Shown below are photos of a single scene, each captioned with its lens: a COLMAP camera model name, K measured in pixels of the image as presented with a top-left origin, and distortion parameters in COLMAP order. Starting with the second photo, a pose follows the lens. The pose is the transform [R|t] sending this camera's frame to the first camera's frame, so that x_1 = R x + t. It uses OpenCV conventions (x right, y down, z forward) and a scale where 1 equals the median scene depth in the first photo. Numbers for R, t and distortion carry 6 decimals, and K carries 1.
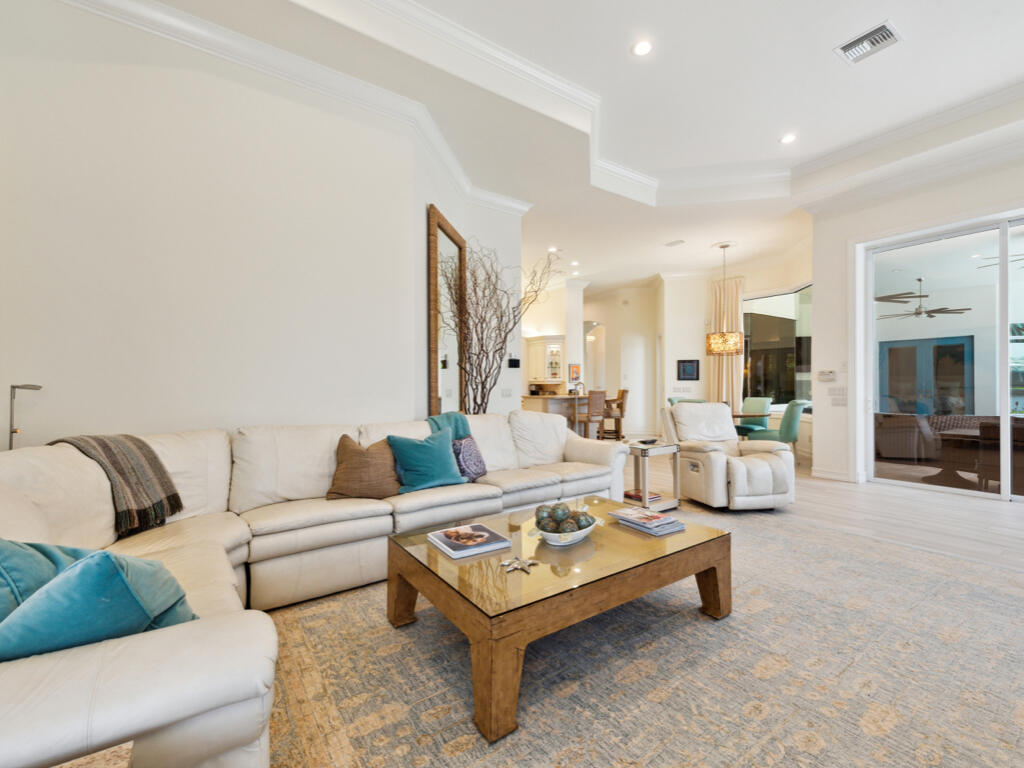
lens RADIAL K [[452.8, 0, 511.2], [0, 452.8, 384.6], [0, 0, 1]] dist [0.000586, -0.000276]
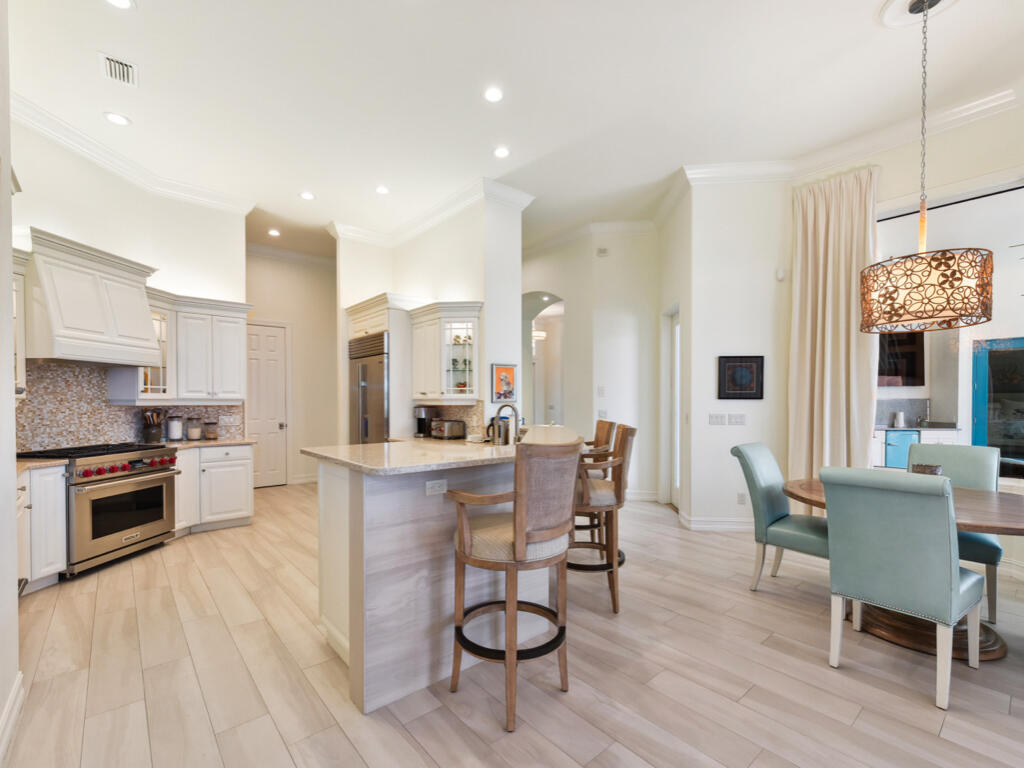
lens RADIAL K [[452.8, 0, 512.5], [0, 452.8, 391.1], [0, 0, 1]] dist [0.000586, -0.000276]
pose [[0.994194, 0.003889, 0.107534, 0.098286], [-0.002574, 0.999920, -0.012367, -0.010737], [-0.107574, 0.012018, 0.994124, 0.522504]]
